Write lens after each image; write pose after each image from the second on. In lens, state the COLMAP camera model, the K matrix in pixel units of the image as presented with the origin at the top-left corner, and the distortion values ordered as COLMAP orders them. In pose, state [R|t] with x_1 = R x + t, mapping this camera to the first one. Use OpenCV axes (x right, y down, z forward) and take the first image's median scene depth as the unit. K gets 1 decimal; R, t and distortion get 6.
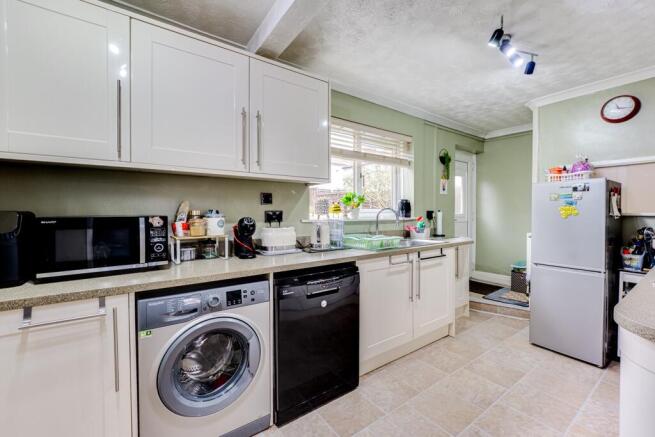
lens RADIAL K [[283.2, 0, 329.1], [0, 283.2, 210.0], [0, 0, 1]] dist [-0.001797, -0.000415]
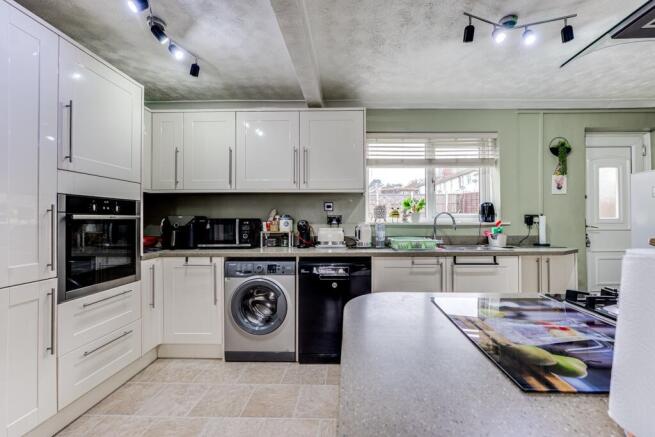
lens RADIAL K [[283.2, 0, 329.1], [0, 283.2, 210.0], [0, 0, 1]] dist [-0.001797, -0.000415]
pose [[0.775694, -0.020256, -0.630784, 0.614940], [0.004499, 0.999637, -0.026569, 0.012196], [0.631093, 0.017771, 0.775503, -0.035072]]
